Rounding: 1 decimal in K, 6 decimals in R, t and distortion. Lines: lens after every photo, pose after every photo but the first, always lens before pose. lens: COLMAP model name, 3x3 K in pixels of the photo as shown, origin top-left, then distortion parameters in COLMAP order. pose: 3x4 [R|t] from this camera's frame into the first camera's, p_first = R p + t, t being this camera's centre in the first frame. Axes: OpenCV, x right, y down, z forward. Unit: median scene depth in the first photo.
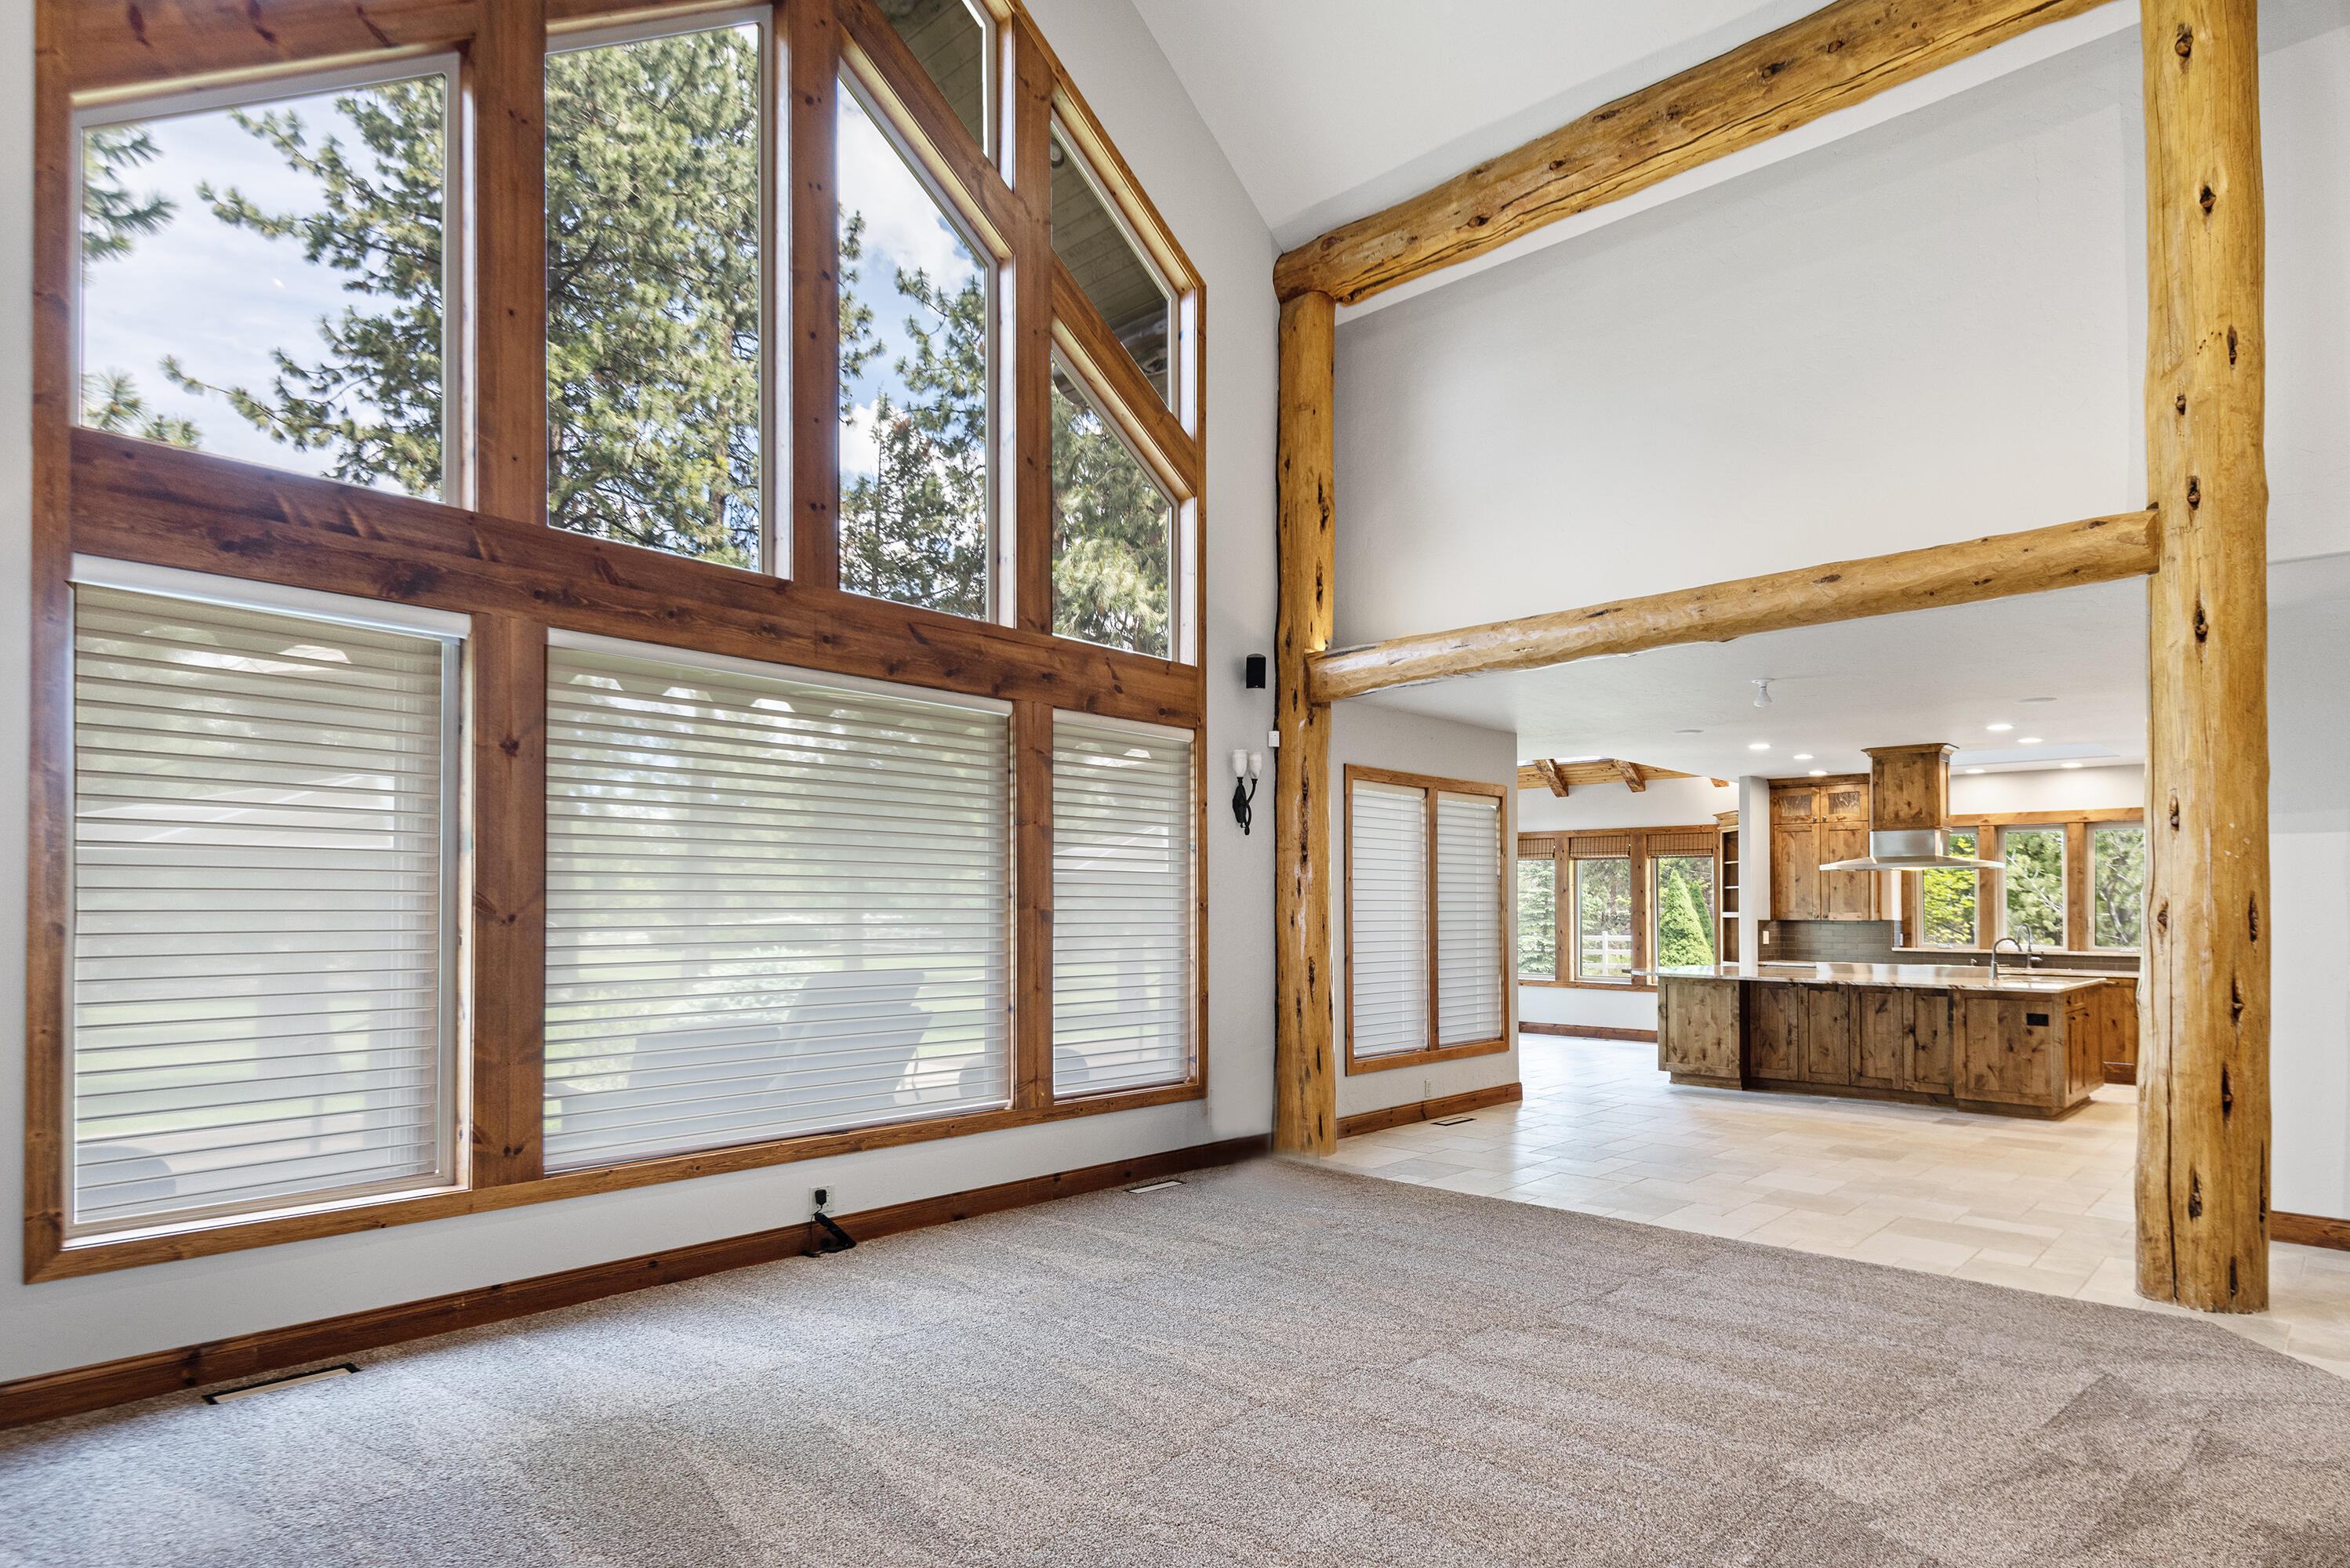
lens RADIAL K [[1329.0, 0, 971.9], [0, 1329.0, 888.3], [0, 0, 1]] dist [0.046755, -0.023869]
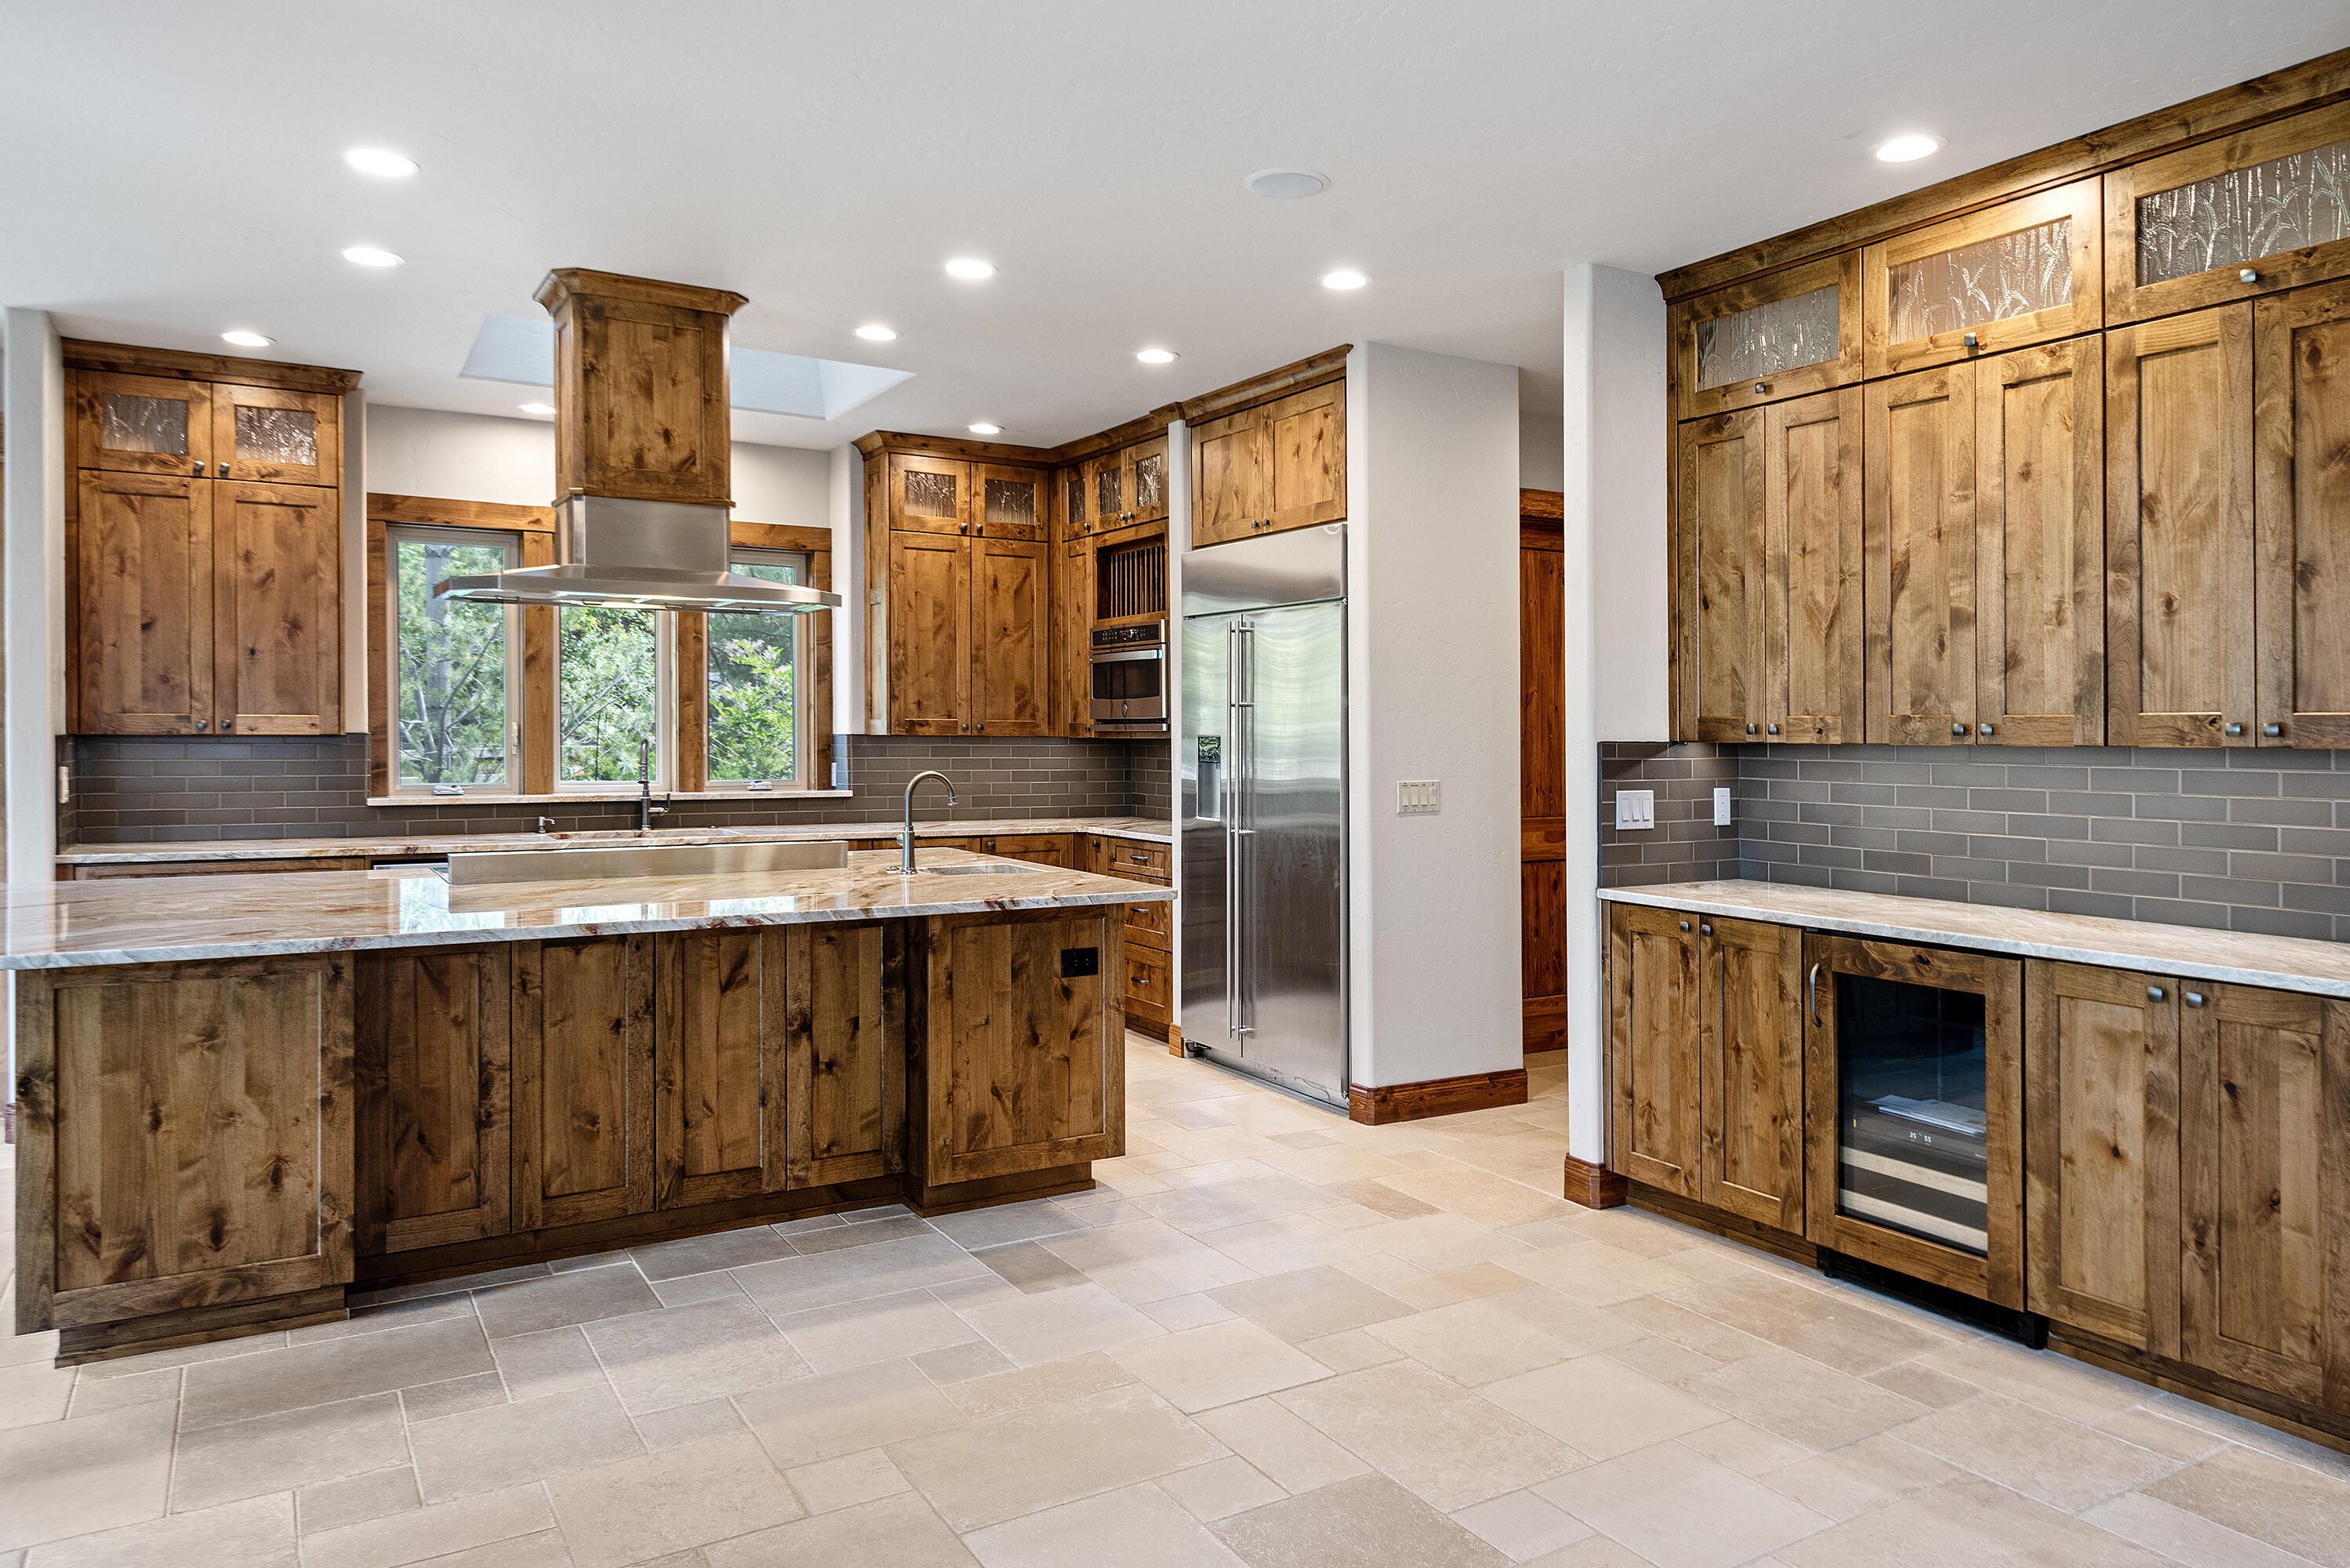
lens RADIAL K [[1554.4, 0, 1159.6], [0, 1554.4, 745.6], [0, 0, 1]] dist [0.045227, -0.045699]
pose [[0.125777, -0.013041, 0.991973, 0.270487], [-0.019093, 0.999697, 0.015564, 0.018025], [-0.991875, -0.020898, 0.125490, 0.825585]]
